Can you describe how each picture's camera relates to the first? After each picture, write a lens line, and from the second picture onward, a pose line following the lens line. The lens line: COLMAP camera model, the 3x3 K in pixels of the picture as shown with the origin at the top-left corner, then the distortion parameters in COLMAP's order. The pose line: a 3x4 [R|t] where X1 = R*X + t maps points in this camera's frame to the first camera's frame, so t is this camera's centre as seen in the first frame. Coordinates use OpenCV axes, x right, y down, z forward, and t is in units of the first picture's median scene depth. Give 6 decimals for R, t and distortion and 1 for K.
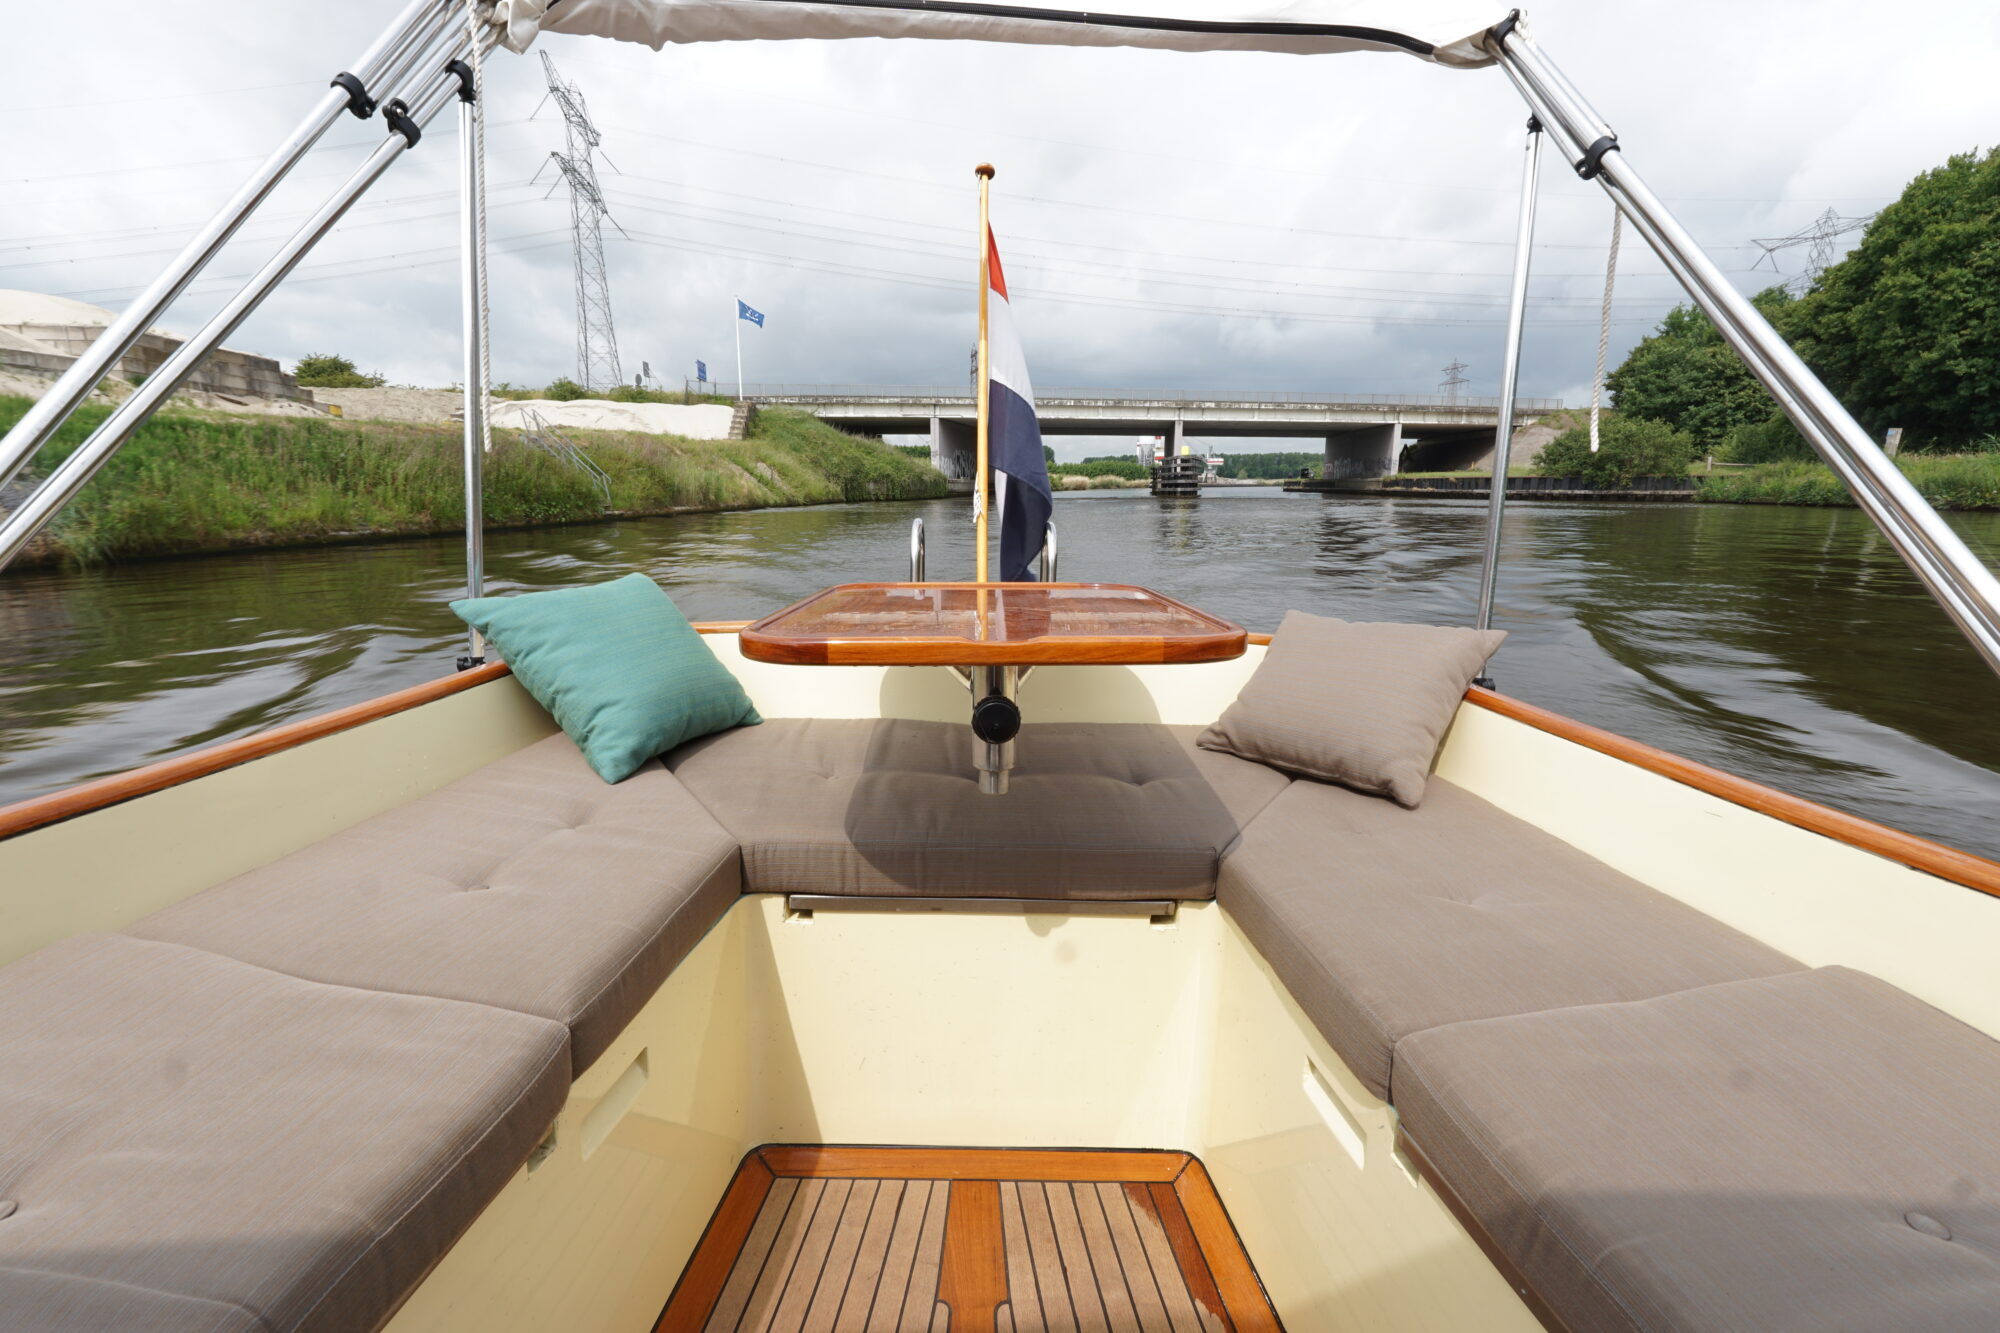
lens RADIAL K [[845.0, 0, 1000.0], [0, 845.0, 666.5], [0, 0, 1]] dist [0.001664, 0.000425]
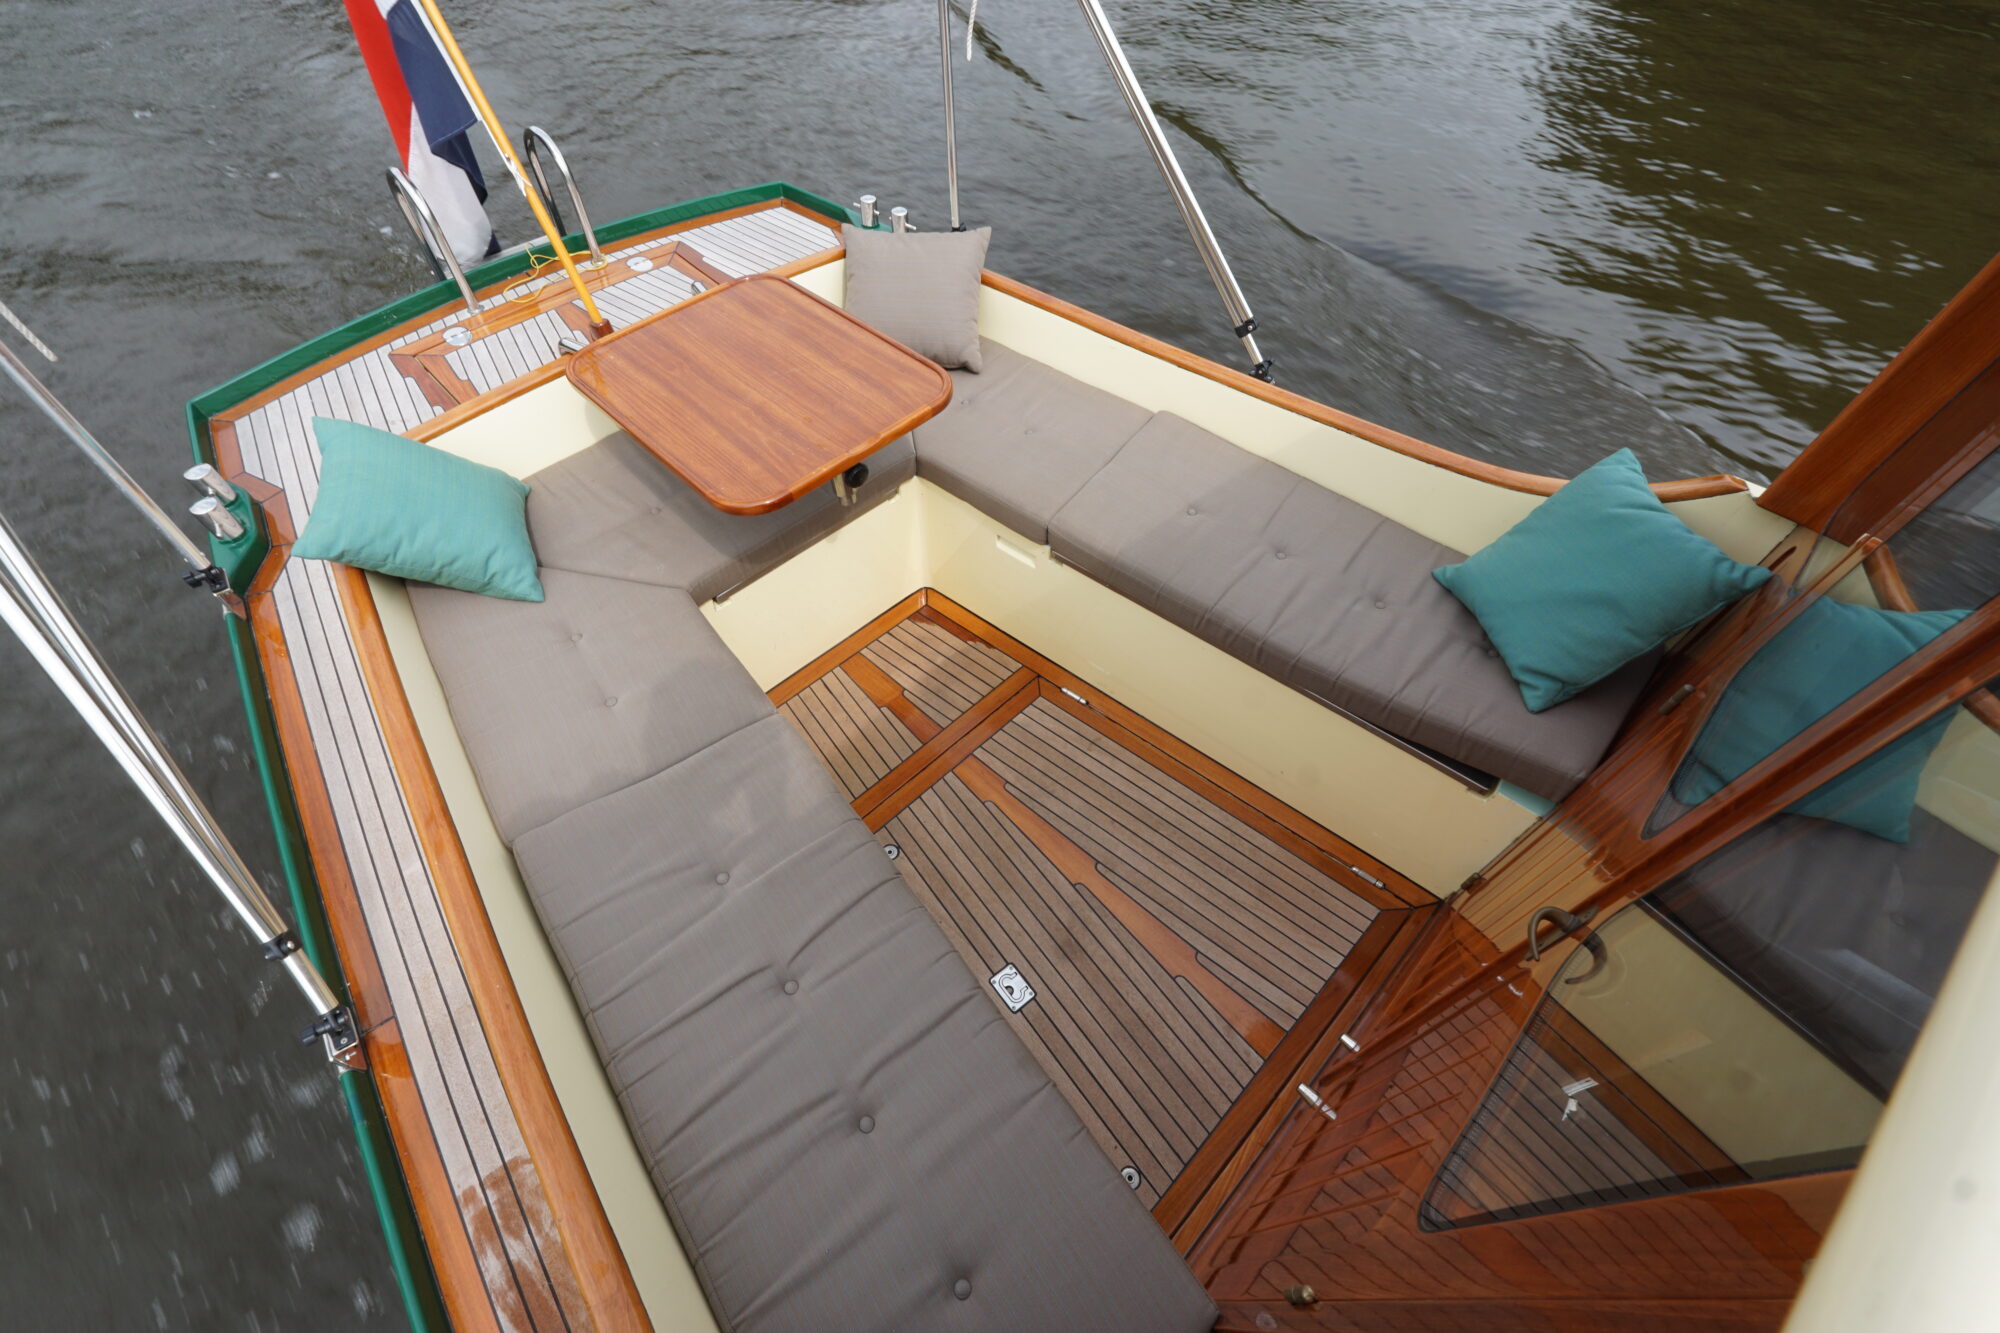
lens RADIAL K [[845.0, 0, 1000.0], [0, 845.0, 666.5], [0, 0, 1]] dist [0.001664, 0.000425]
pose [[0.719613, -0.560103, 0.410416, -0.623437], [0.138743, 0.695121, 0.705378, -0.731560], [-0.680373, -0.450657, 0.577928, -0.369002]]
